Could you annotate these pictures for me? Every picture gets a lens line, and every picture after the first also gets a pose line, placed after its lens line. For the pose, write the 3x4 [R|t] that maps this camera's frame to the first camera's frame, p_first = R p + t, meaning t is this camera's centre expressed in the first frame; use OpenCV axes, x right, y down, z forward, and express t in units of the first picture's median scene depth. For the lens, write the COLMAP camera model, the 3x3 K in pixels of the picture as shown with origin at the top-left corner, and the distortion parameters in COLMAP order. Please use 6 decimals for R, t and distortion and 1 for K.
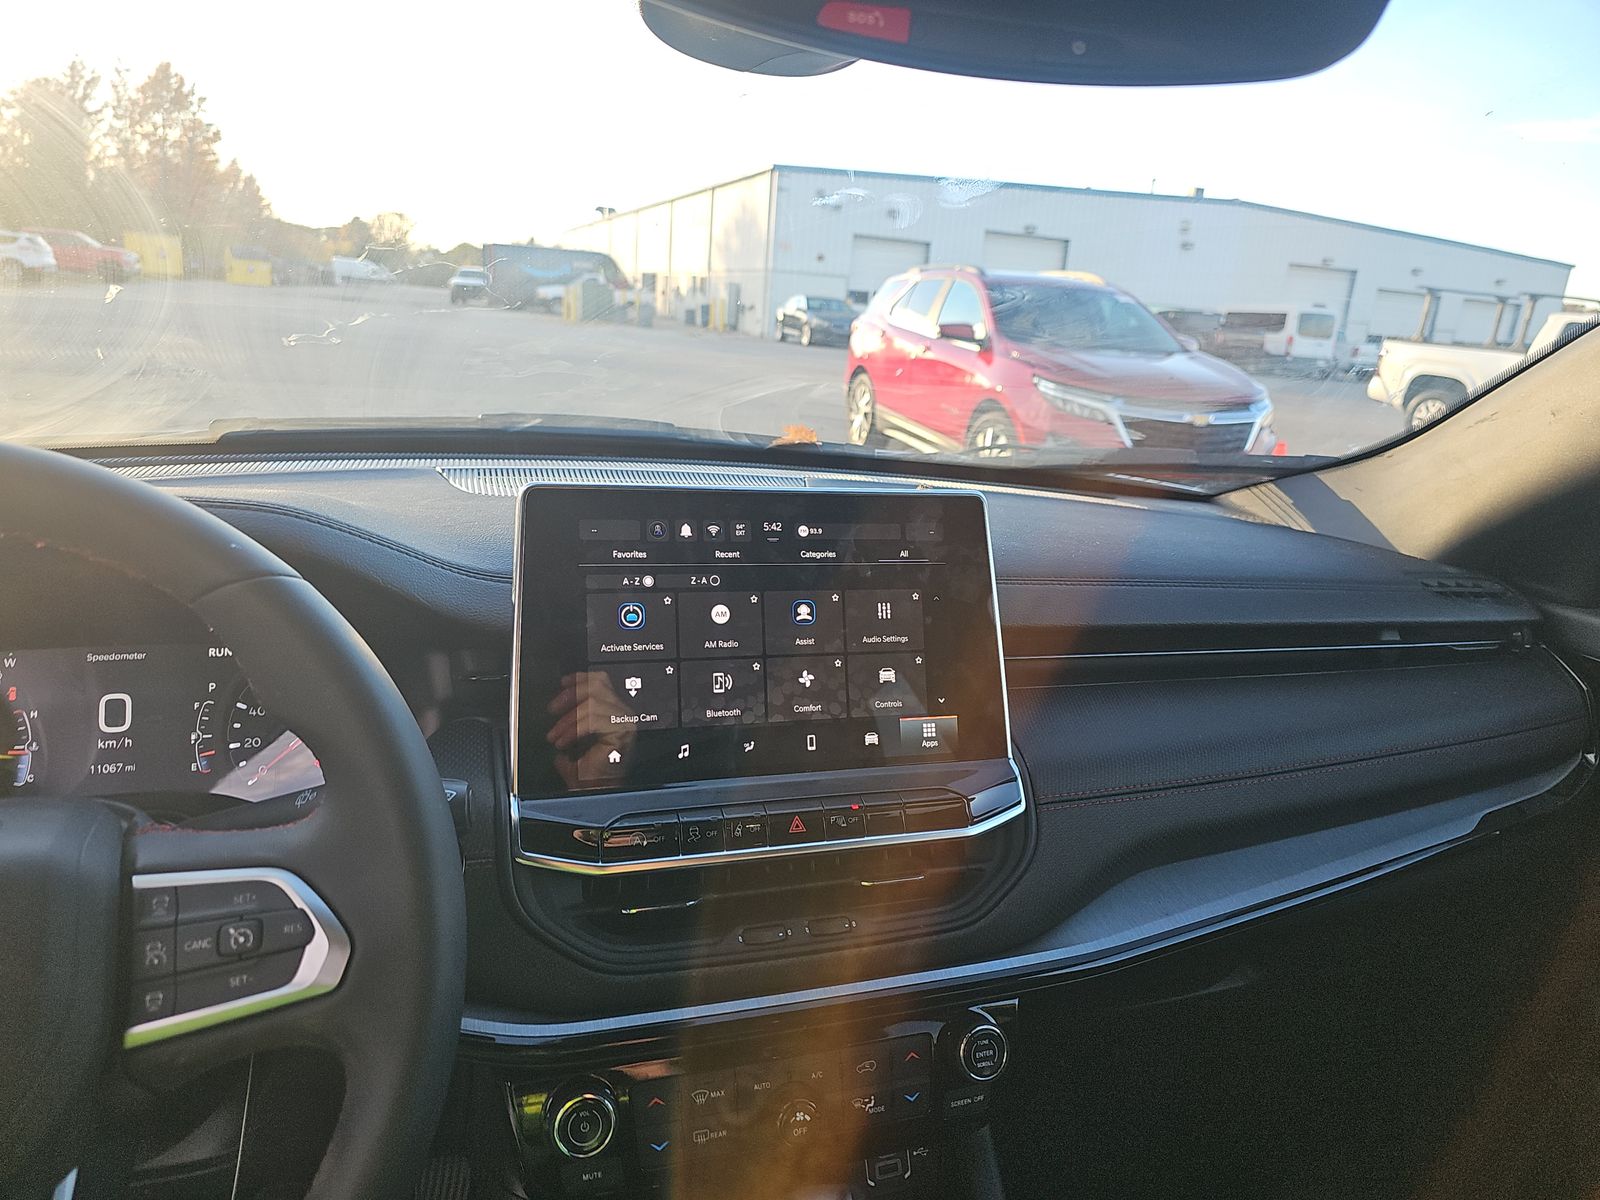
lens RADIAL K [[1063.3, 0, 861.9], [0, 1063.3, 595.6], [0, 0, 1]] dist [0.001783, -0.012879]
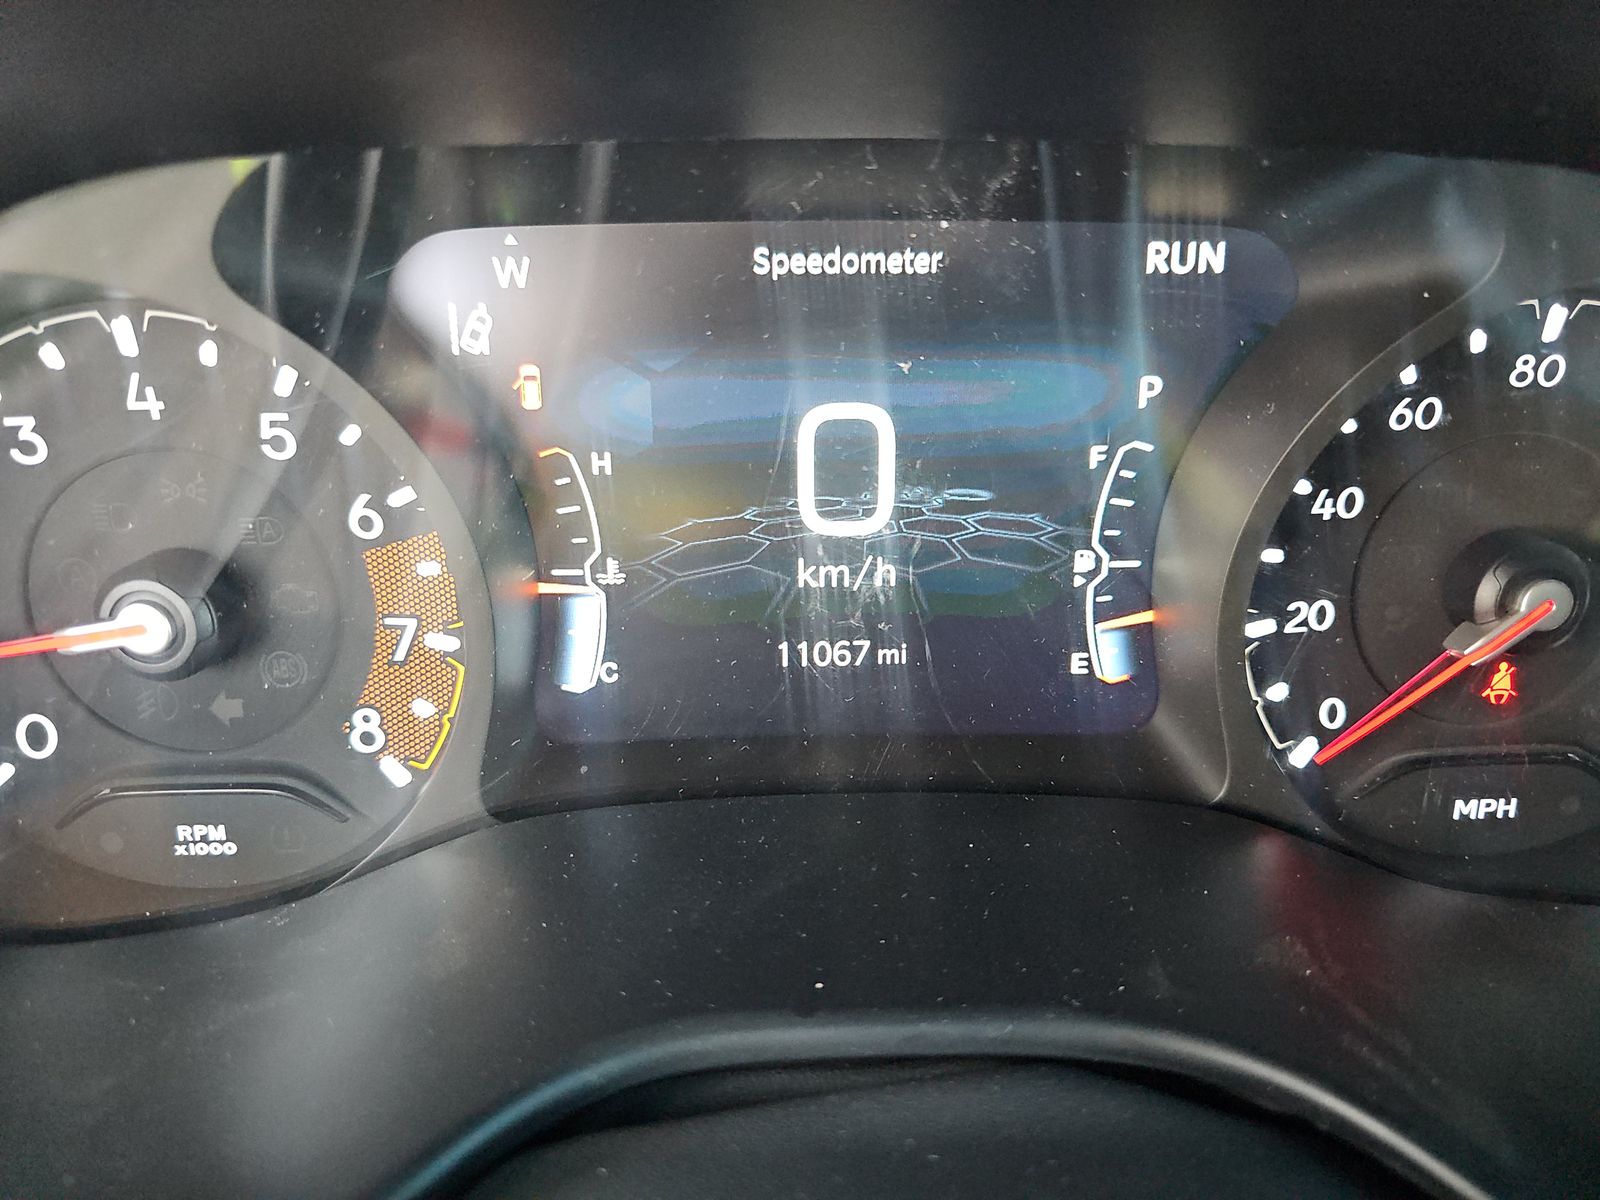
lens RADIAL K [[1092.7, 0, 804.1], [0, 1092.7, 596.3], [0, 0, 1]] dist [-0.010319, -0.010256]
pose [[0.954991, 0.137384, -0.262903, -0.680746], [-0.021481, 0.915986, 0.400634, 0.026914], [0.295857, -0.376954, 0.877710, 0.782599]]
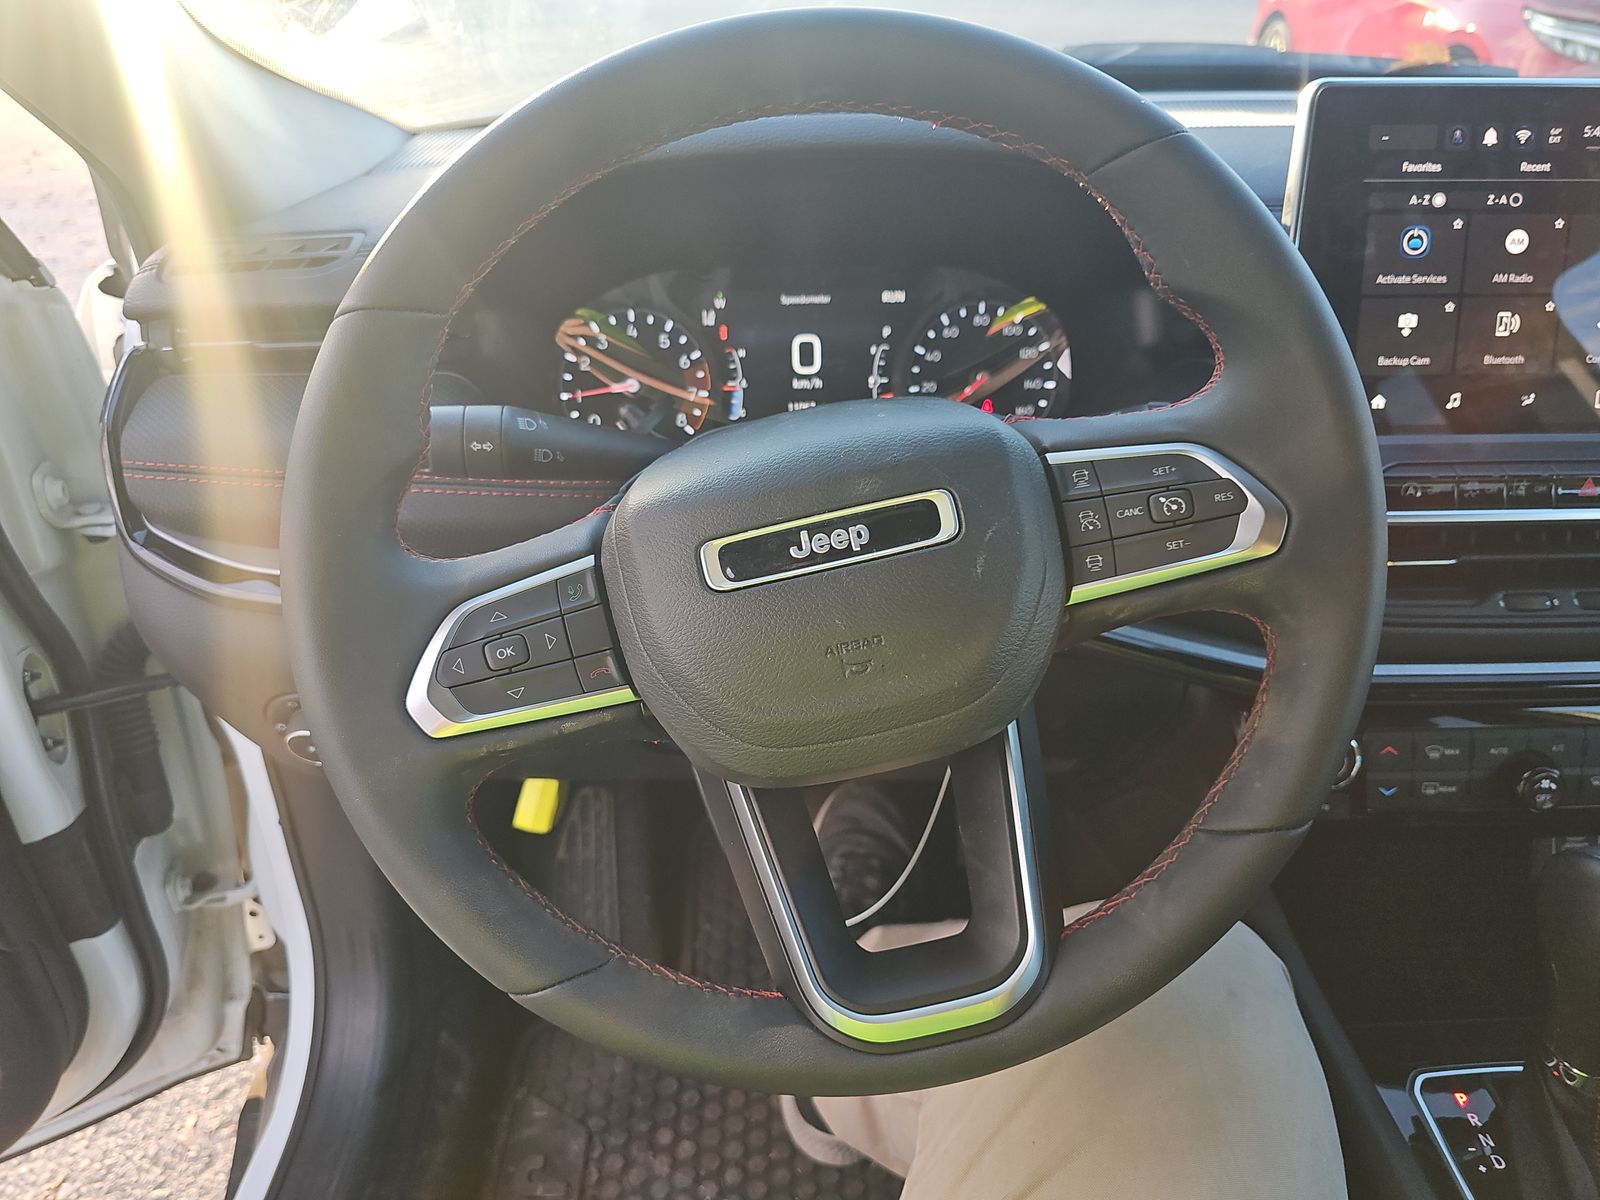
lens RADIAL K [[1062.7, 0, 766.8], [0, 1062.7, 667.5], [0, 0, 1]] dist [-0.005712, -0.007712]
pose [[0.946523, 0.106100, -0.304691, -0.413134], [-0.006168, 0.950159, 0.311704, 0.082956], [0.322577, -0.293156, 0.900002, -0.066386]]
